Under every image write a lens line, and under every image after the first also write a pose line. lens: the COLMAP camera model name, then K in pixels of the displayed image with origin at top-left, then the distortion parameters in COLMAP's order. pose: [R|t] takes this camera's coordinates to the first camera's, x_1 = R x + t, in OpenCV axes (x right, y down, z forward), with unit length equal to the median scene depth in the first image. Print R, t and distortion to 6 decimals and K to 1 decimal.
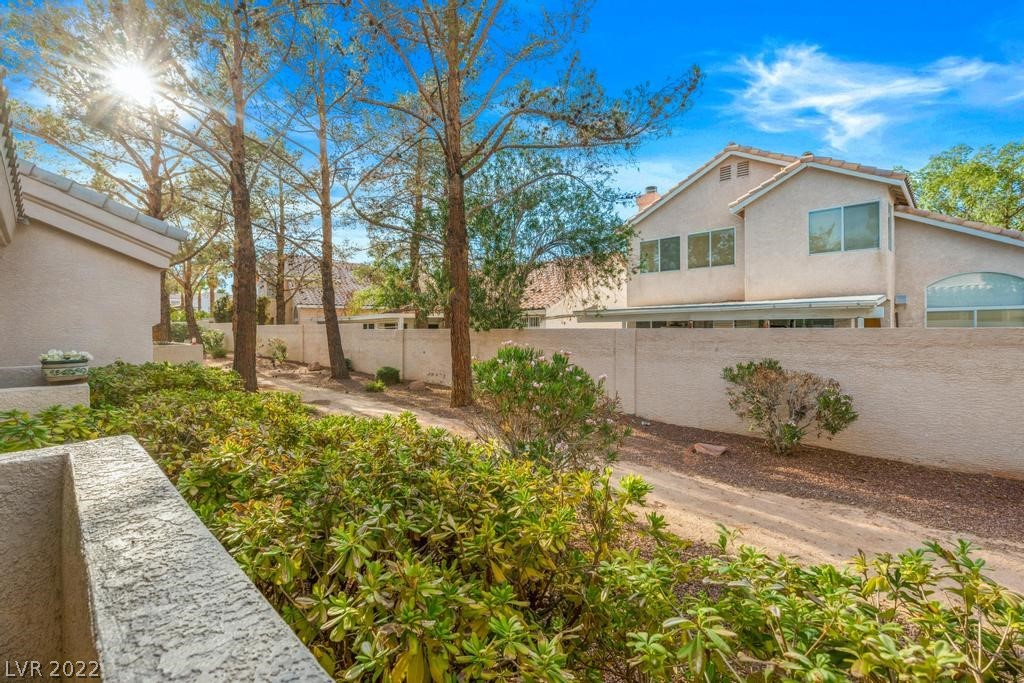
lens RADIAL K [[459.4, 0, 503.7], [0, 459.4, 326.7], [0, 0, 1]] dist [0.000814, 0.001567]
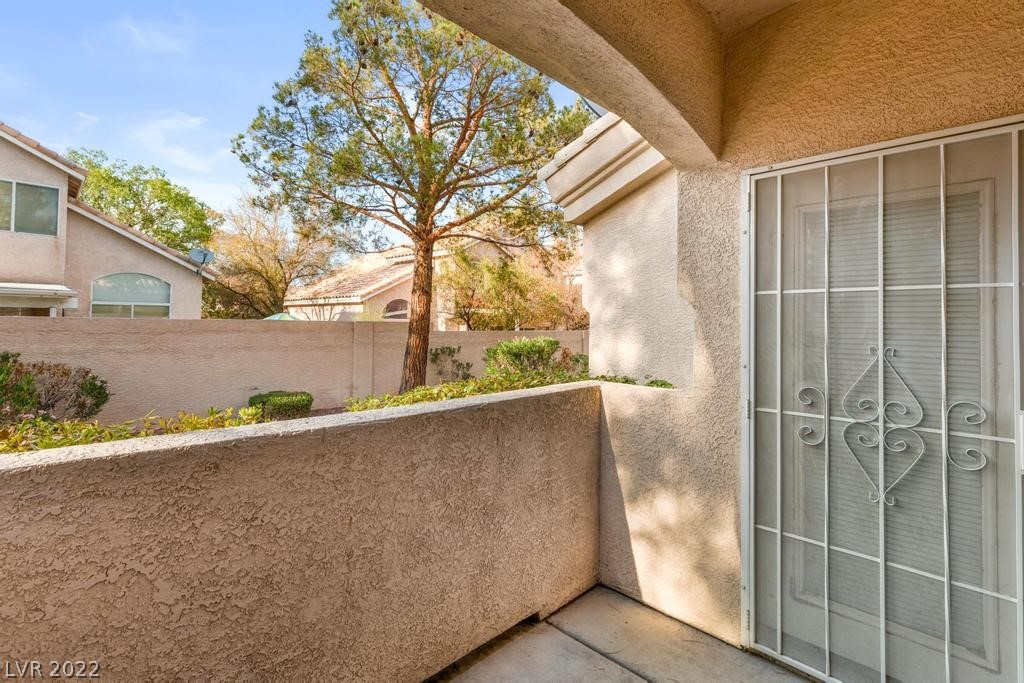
lens RADIAL K [[484.2, 0, 515.3], [0, 484.2, 307.0], [0, 0, 1]] dist [0.003577, 0.000962]
pose [[0.013122, 0.041502, 0.999052, -0.185153], [-0.014963, 0.999035, -0.041305, 0.005464], [-0.999802, -0.014407, 0.013730, 0.013457]]
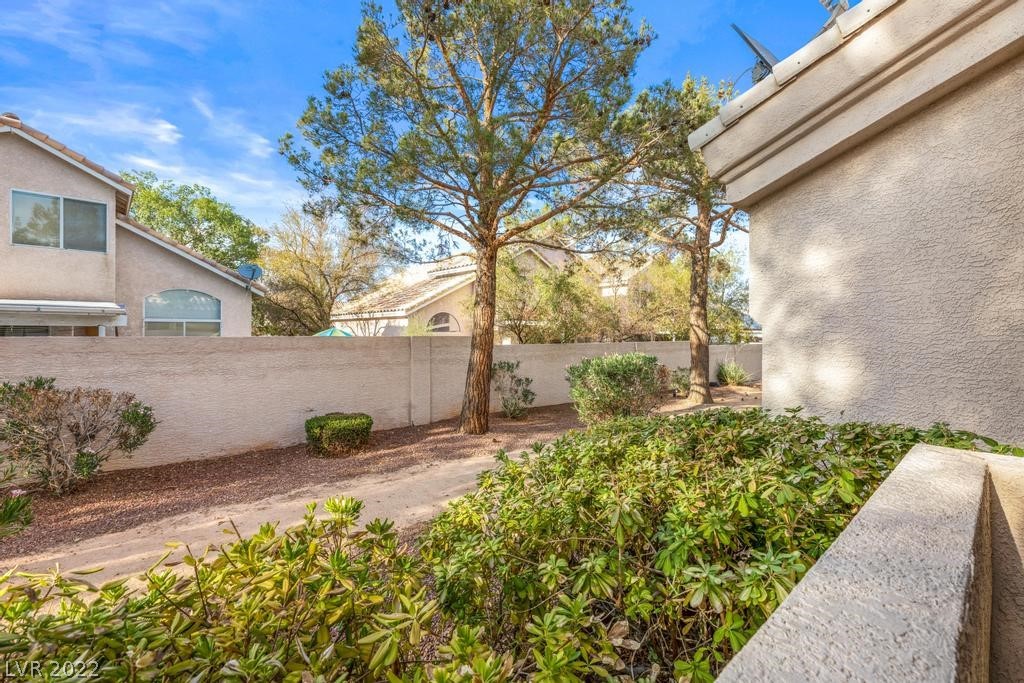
lens RADIAL K [[459.4, 0, 522.4], [0, 459.4, 330.5], [0, 0, 1]] dist [0.000814, 0.001567]
pose [[0.053295, 0.016100, 0.998449, -0.084597], [-0.003362, 0.999867, -0.015943, 0.001455], [-0.998573, -0.002507, 0.053342, 0.082966]]
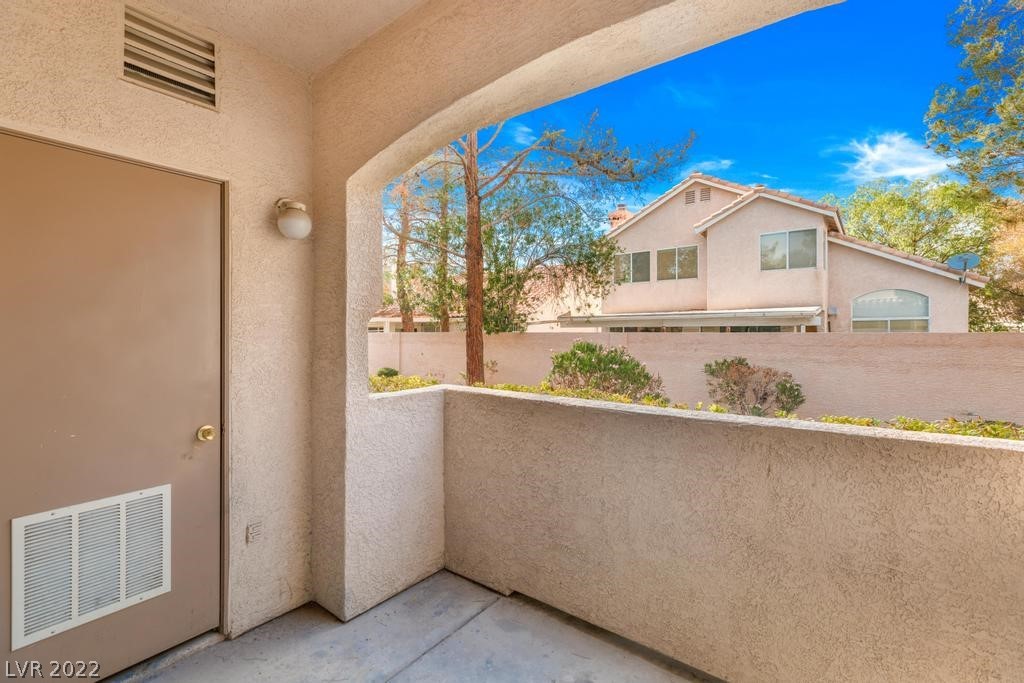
lens RADIAL K [[459.4, 0, 506.3], [0, 459.4, 330.9], [0, 0, 1]] dist [0.000814, 0.001567]
pose [[0.994923, 0.008278, 0.100295, -0.104101], [-0.008021, 0.999963, -0.002967, 0.004576], [-0.100316, 0.002148, 0.994953, -0.108180]]
